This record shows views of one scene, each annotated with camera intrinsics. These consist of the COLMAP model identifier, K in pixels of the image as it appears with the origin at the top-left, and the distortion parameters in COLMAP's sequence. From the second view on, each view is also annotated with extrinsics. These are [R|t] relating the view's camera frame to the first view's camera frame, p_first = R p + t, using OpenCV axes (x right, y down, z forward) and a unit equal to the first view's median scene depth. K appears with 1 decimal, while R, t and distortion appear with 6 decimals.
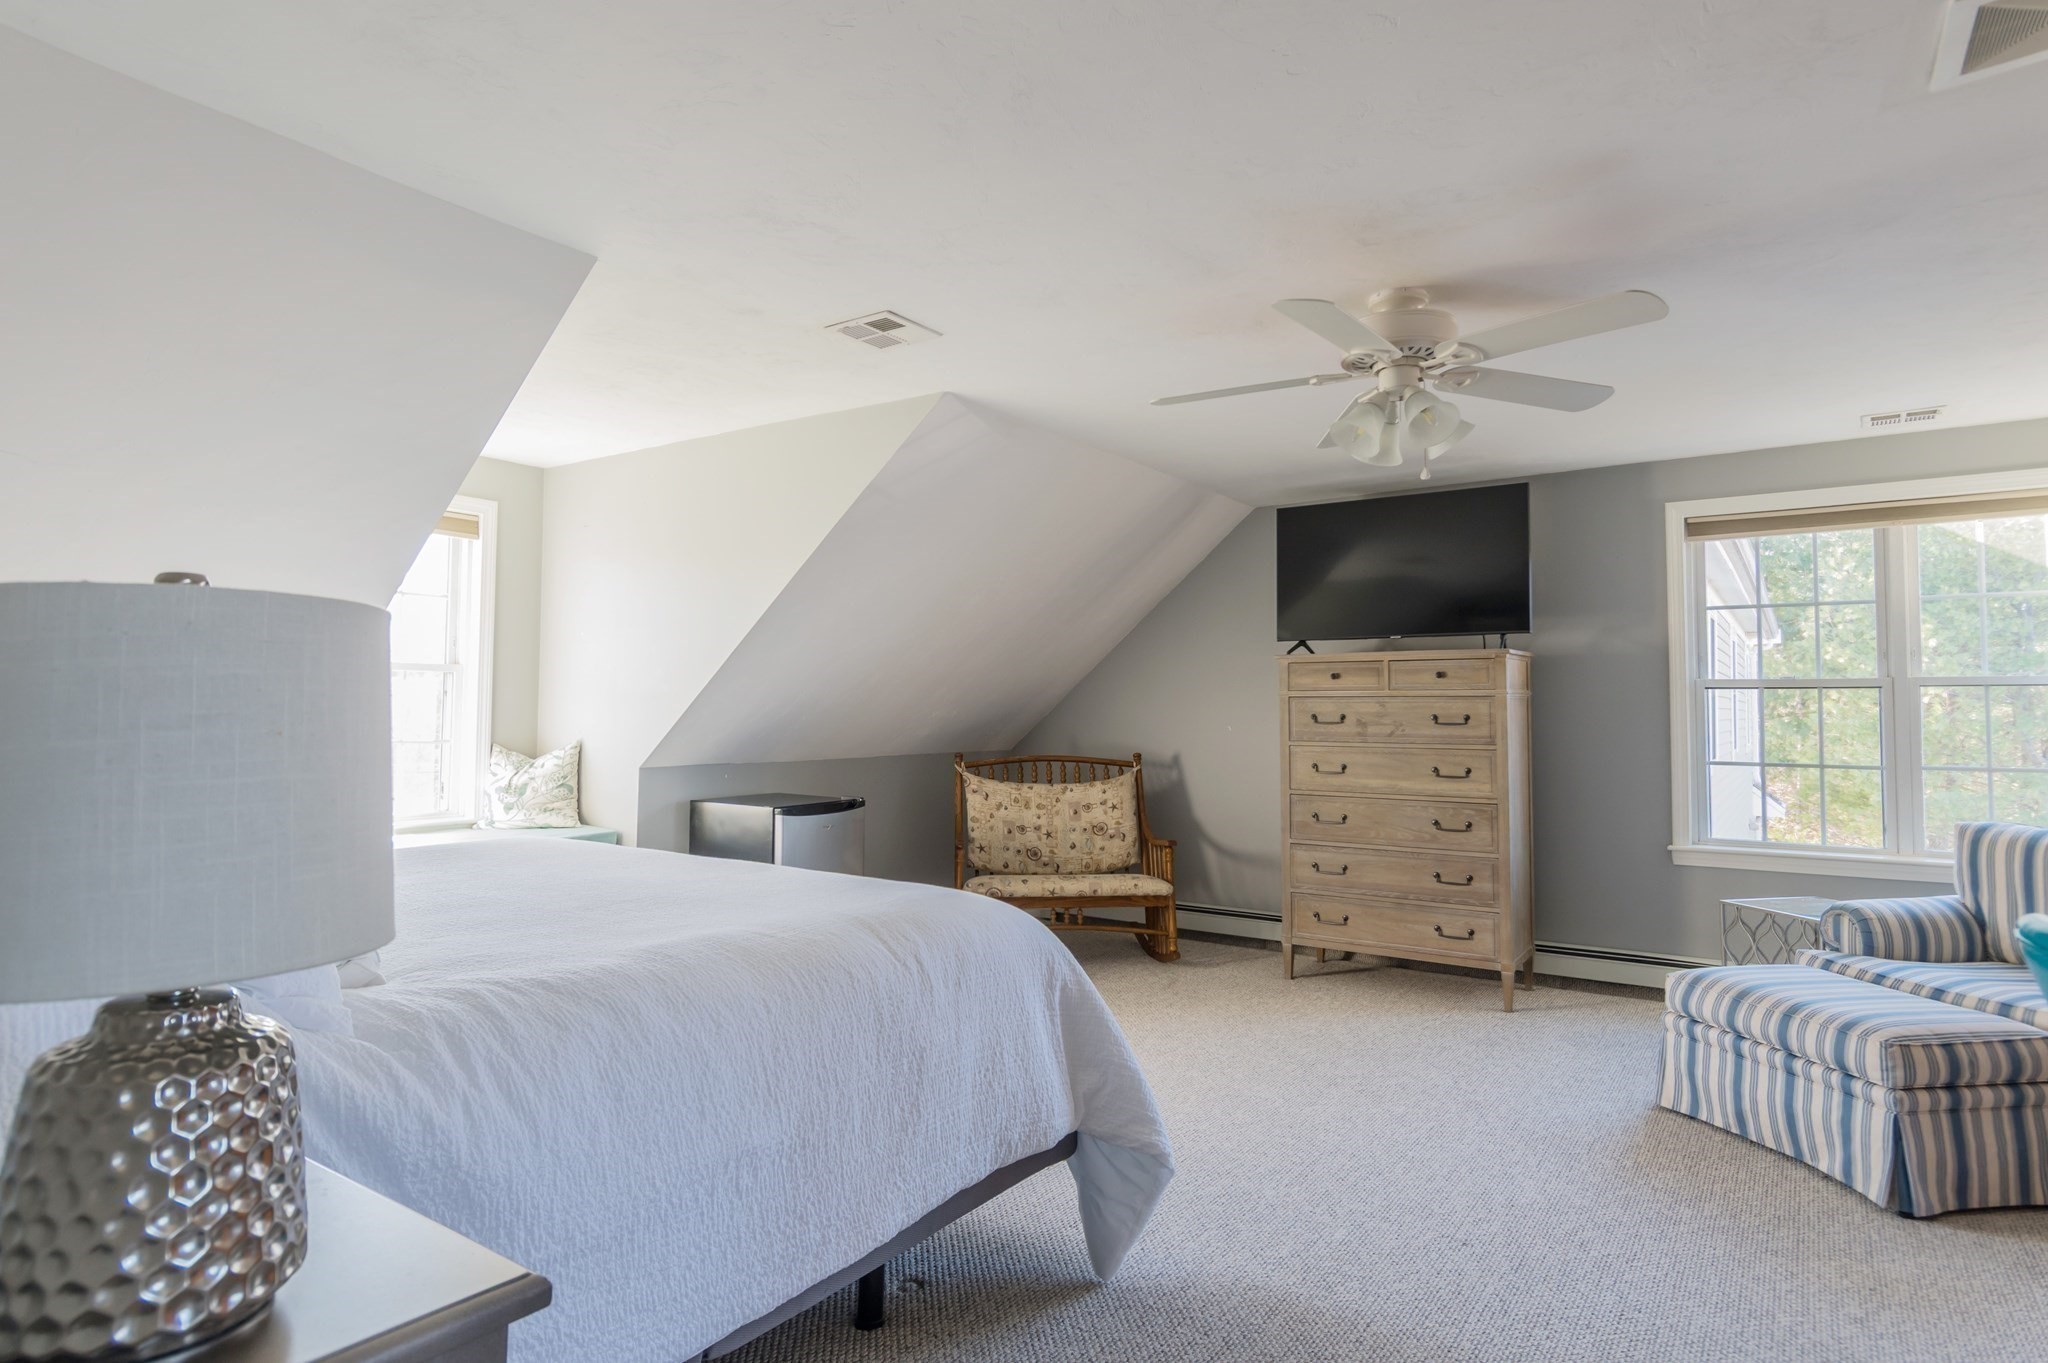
lens RADIAL K [[1083.5, 0, 1028.7], [0, 1083.5, 662.7], [0, 0, 1]] dist [0.010843, -0.000460]
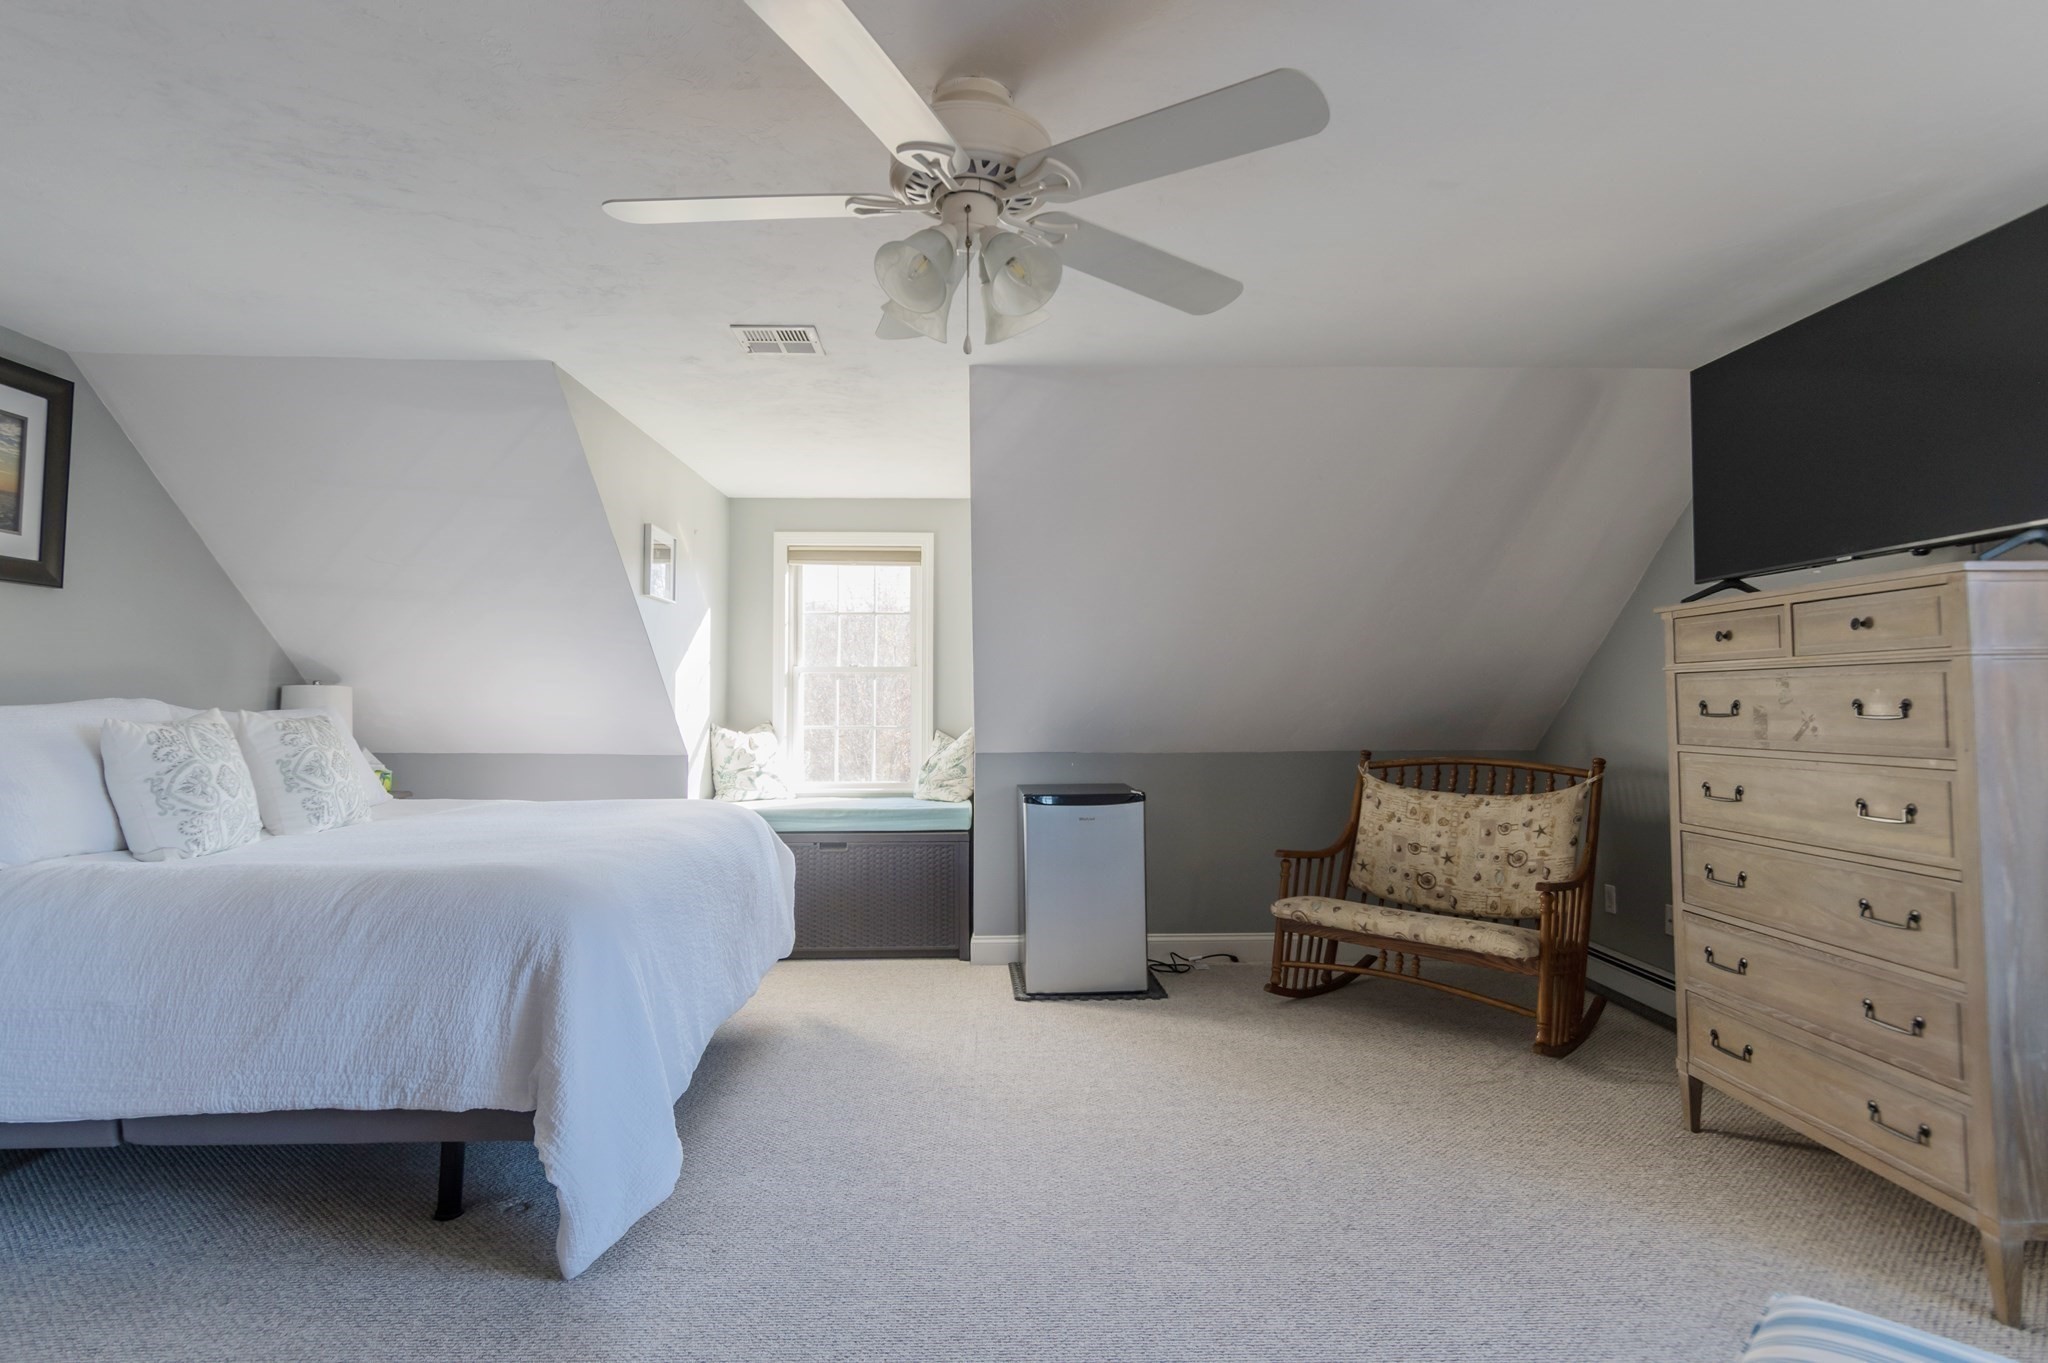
lens RADIAL K [[1056.0, 0, 1034.7], [0, 1056.0, 661.8], [0, 0, 1]] dist [0.002313, -0.001266]
pose [[0.611944, -0.037211, -0.790025, 0.480217], [0.039761, 0.999077, -0.016260, 0.019646], [0.789901, -0.021462, 0.612859, 0.331264]]
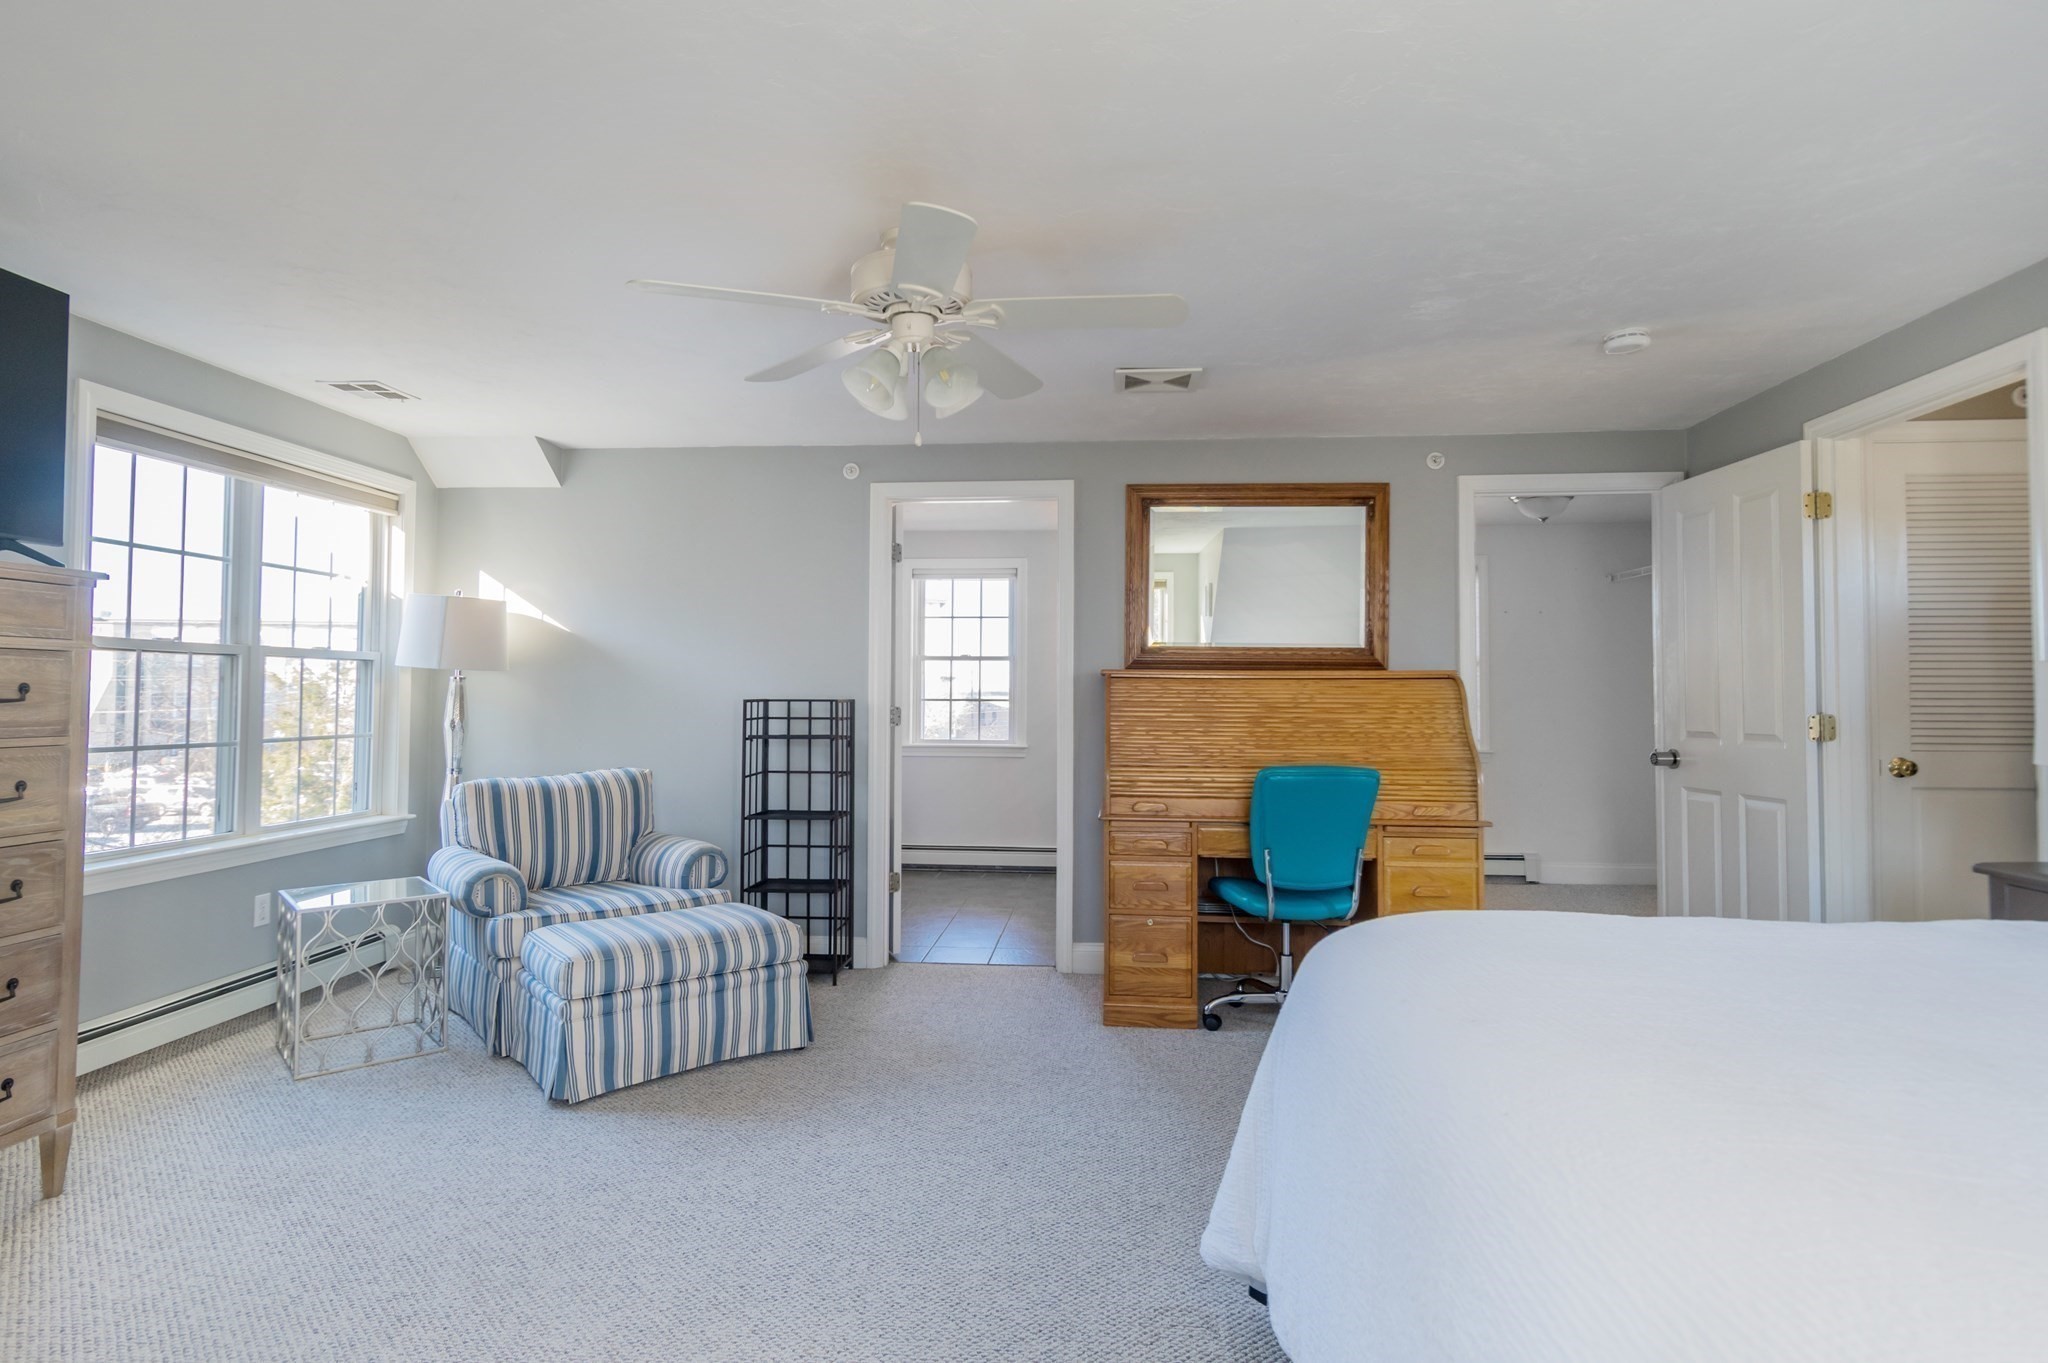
lens RADIAL K [[1083.5, 0, 1028.7], [0, 1083.5, 662.7], [0, 0, 1]] dist [0.010843, -0.000460]
pose [[-0.512844, 0.017038, 0.858312, -0.286441], [-0.065682, 0.996094, -0.059018, 0.032772], [-0.855965, -0.086642, -0.509722, 0.749990]]
